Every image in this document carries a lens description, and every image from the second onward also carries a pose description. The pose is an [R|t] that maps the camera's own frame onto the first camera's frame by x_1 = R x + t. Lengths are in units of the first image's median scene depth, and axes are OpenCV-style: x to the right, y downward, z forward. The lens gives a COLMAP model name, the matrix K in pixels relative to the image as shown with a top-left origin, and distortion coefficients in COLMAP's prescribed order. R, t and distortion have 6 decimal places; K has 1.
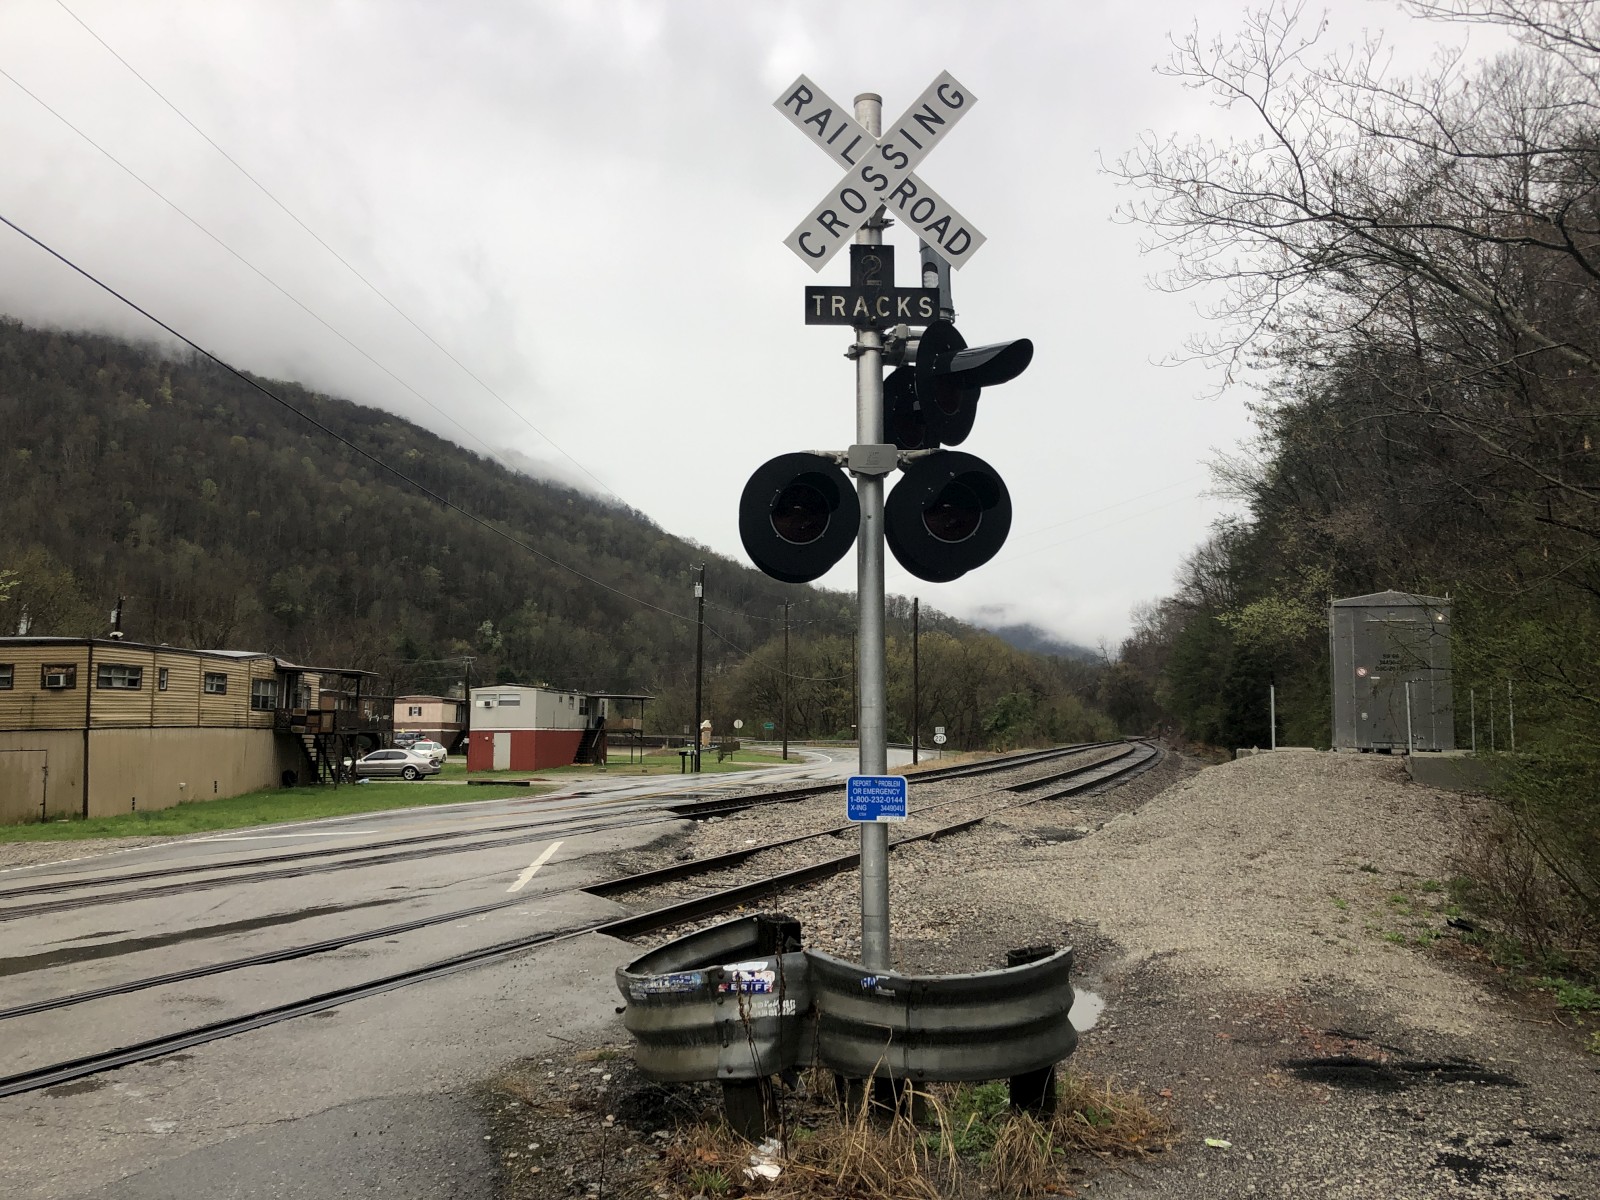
lens RADIAL K [[1299.5, 0, 806.1], [0, 1299.5, 573.8], [0, 0, 1]] dist [0.055807, -0.062444]
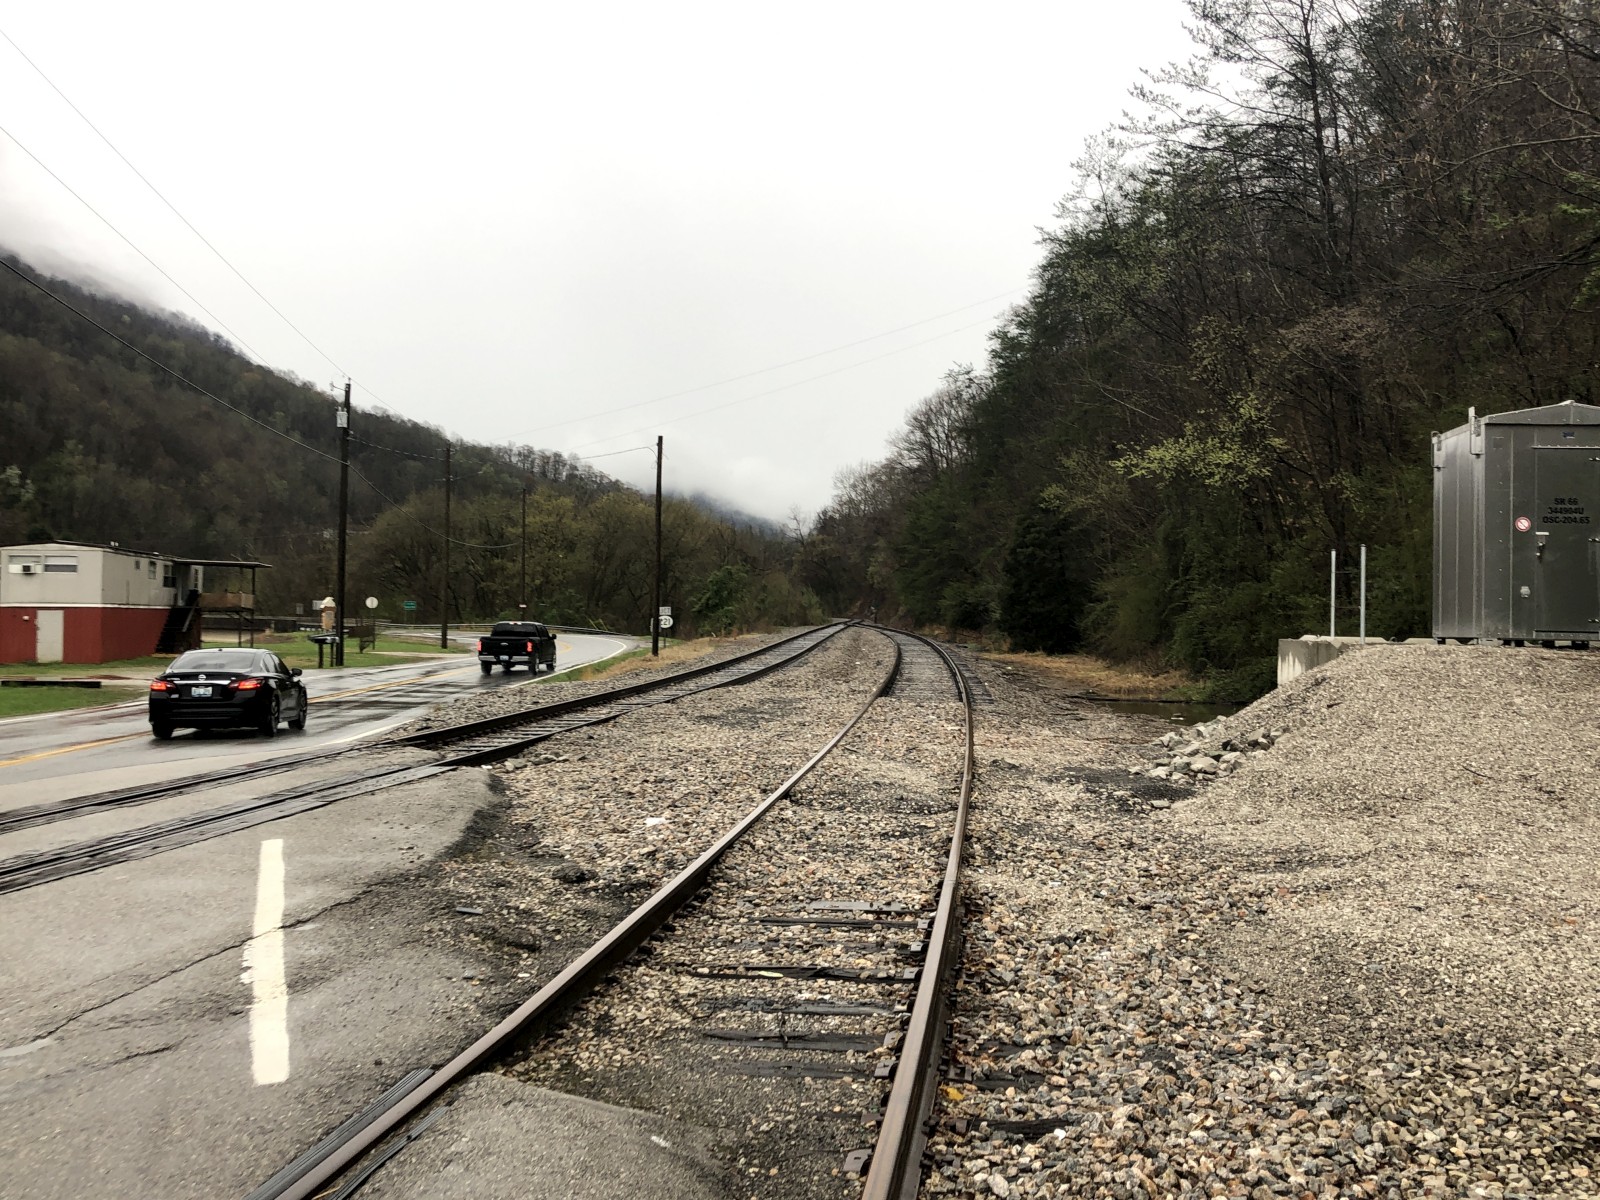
lens RADIAL K [[1516.4, 0, 817.5], [0, 1516.4, 566.0], [0, 0, 1]] dist [0.002496, 0.000000]
pose [[0.968957, 0.013906, 0.246837, -0.077264], [-0.035838, 0.995772, 0.084583, 0.031595], [-0.244617, -0.090804, 0.965359, 0.250974]]
